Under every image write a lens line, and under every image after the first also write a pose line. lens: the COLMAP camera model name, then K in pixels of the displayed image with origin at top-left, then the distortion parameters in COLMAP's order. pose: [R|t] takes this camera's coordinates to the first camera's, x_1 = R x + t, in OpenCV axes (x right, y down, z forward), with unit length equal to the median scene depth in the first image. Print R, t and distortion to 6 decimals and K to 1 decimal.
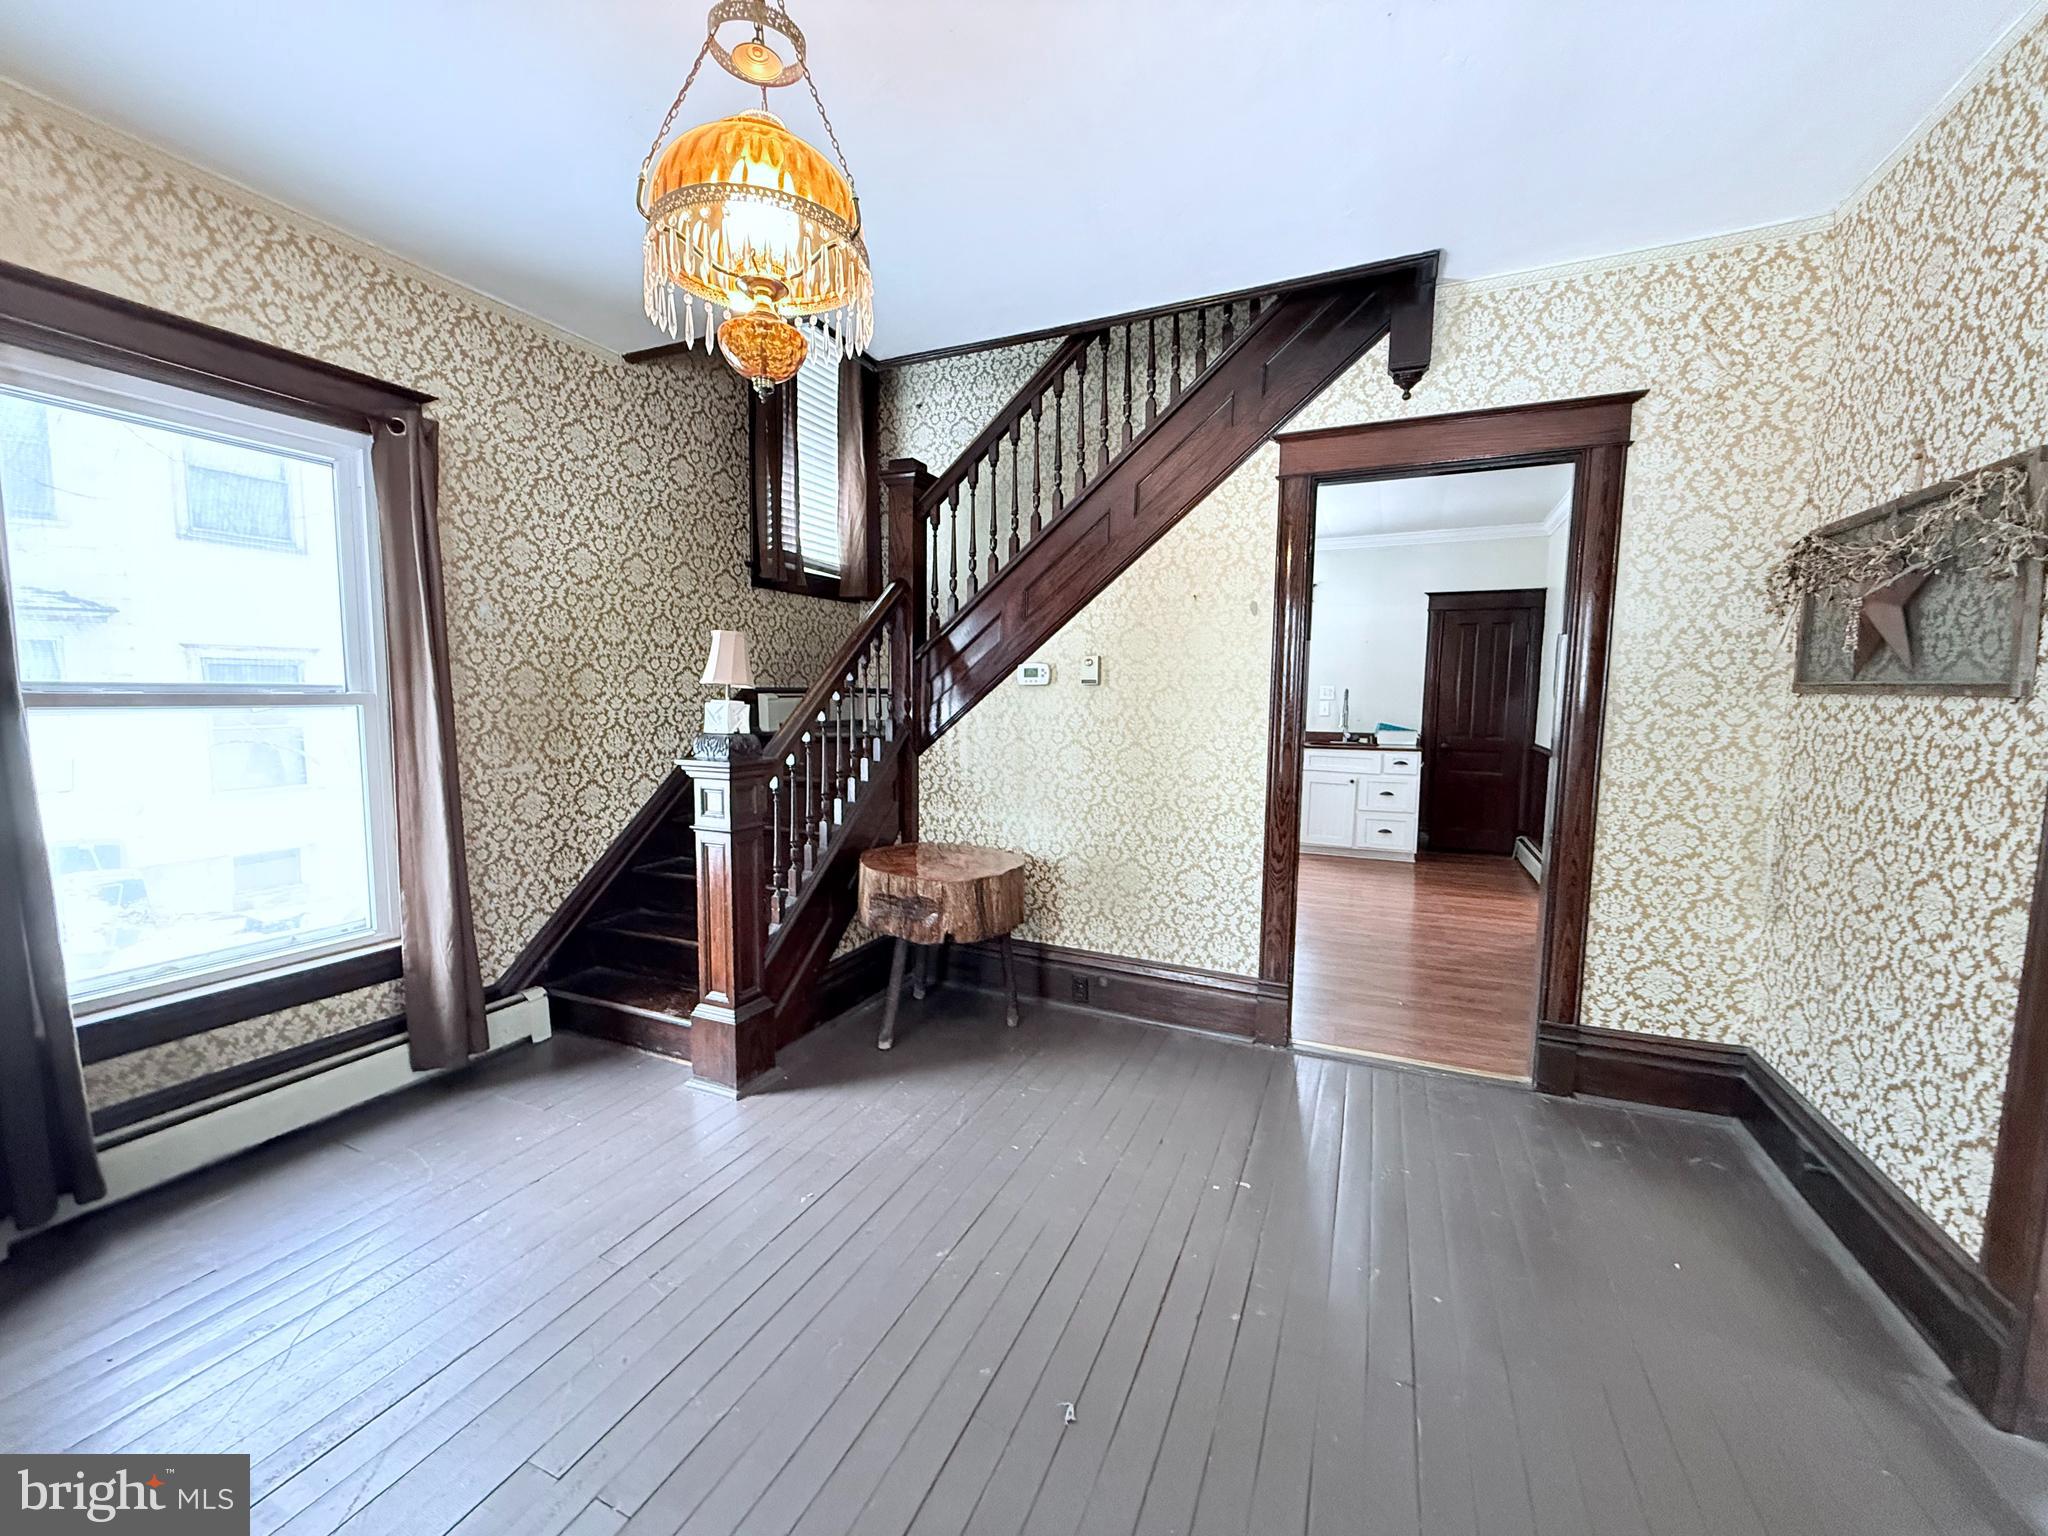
lens RADIAL K [[815.1, 0, 1018.5], [0, 815.1, 769.5], [0, 0, 1]] dist [-0.001582, -0.000088]
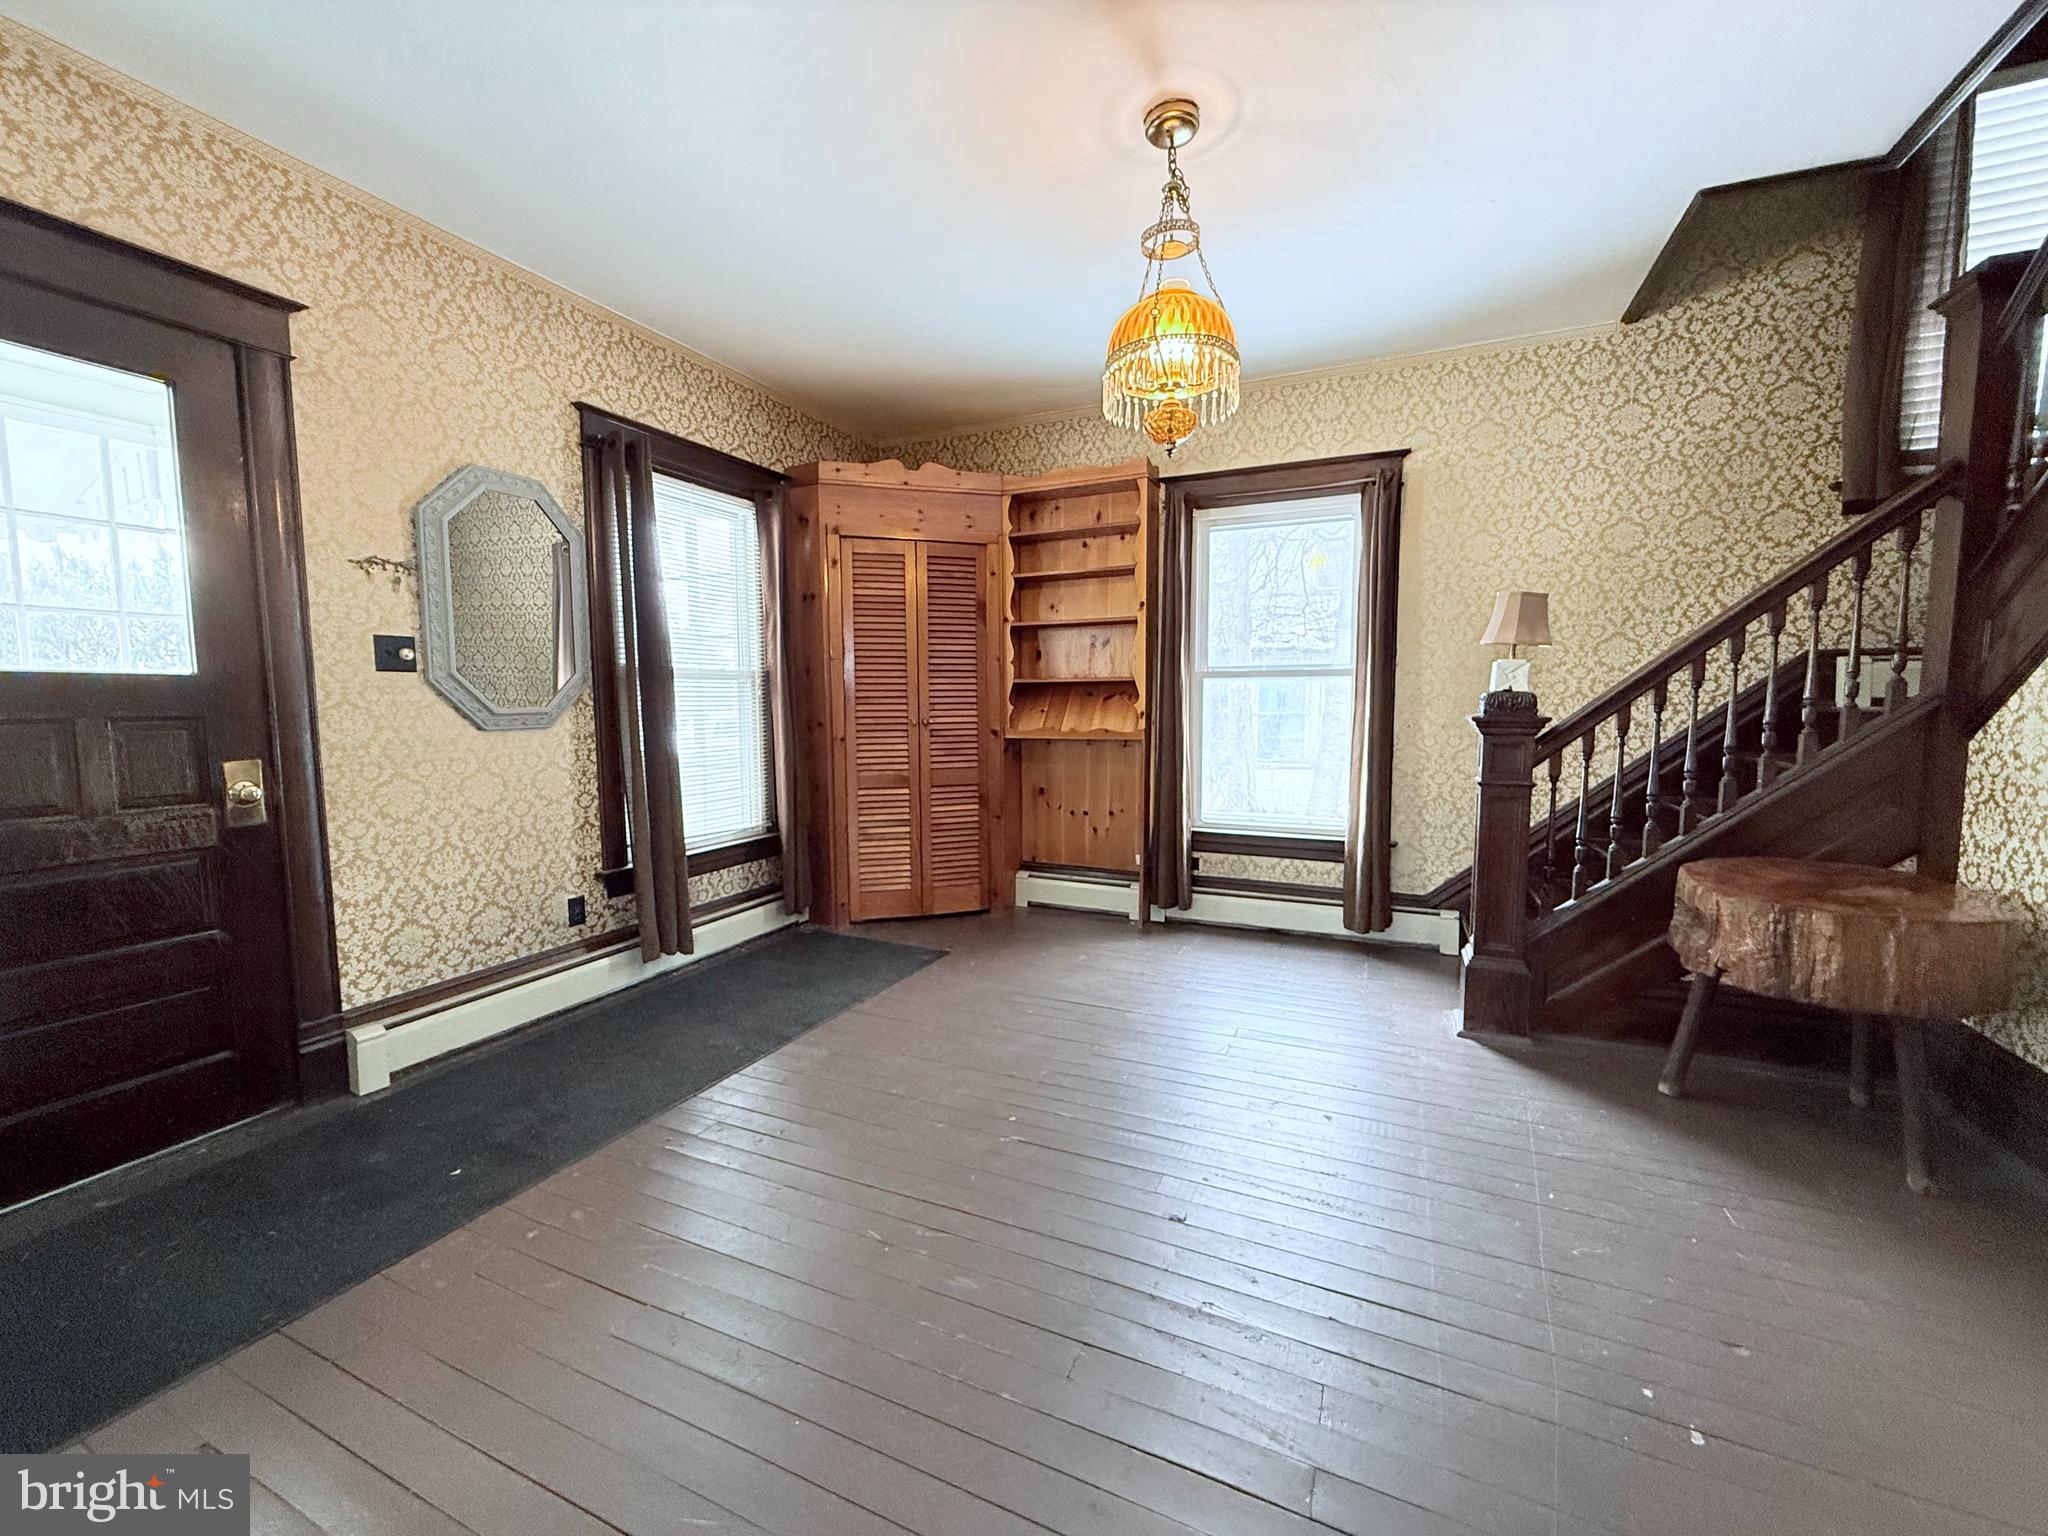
lens RADIAL K [[815.1, 0, 1019.1], [0, 815.1, 767.2], [0, 0, 1]] dist [-0.001582, -0.000088]
pose [[-0.006782, 0.075635, -0.997113, 0.607025], [-0.086361, 0.993366, 0.075938, 0.022518], [0.996241, 0.086627, -0.000205, 0.349882]]
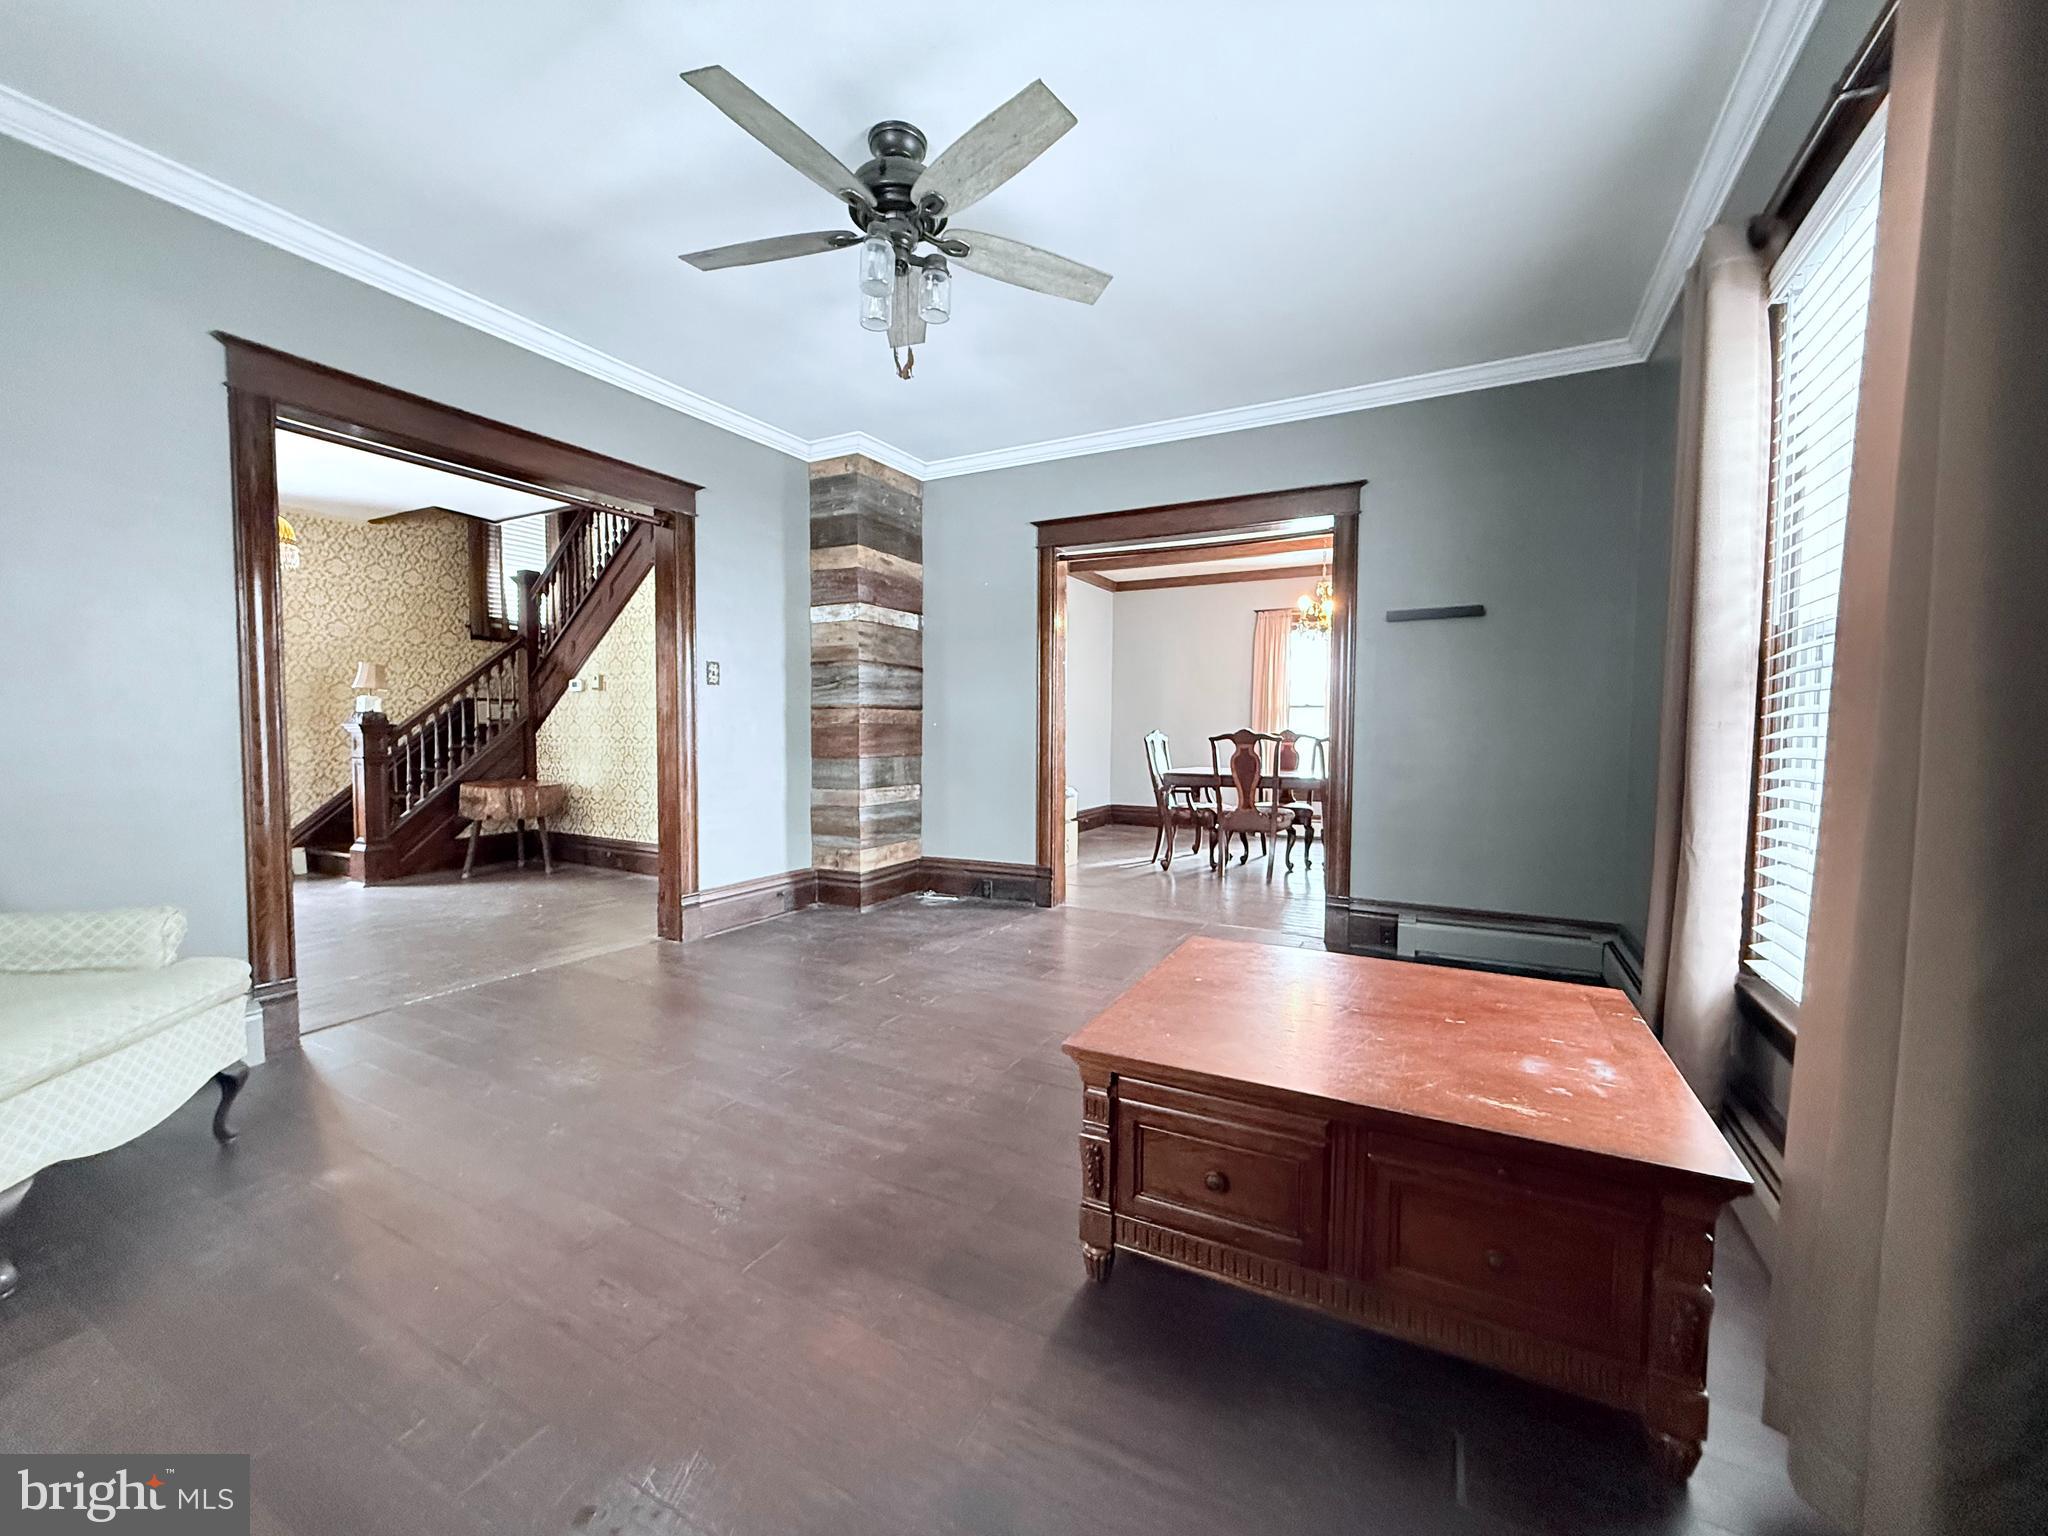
lens RADIAL K [[815.1, 0, 1016.5], [0, 815.1, 770.0], [0, 0, 1]] dist [-0.001582, -0.000088]
pose [[0.997393, -0.003158, -0.072093, 1.278020], [0.000080, 0.999089, -0.042664, 0.170223], [0.072162, 0.042547, 0.996485, -0.836919]]
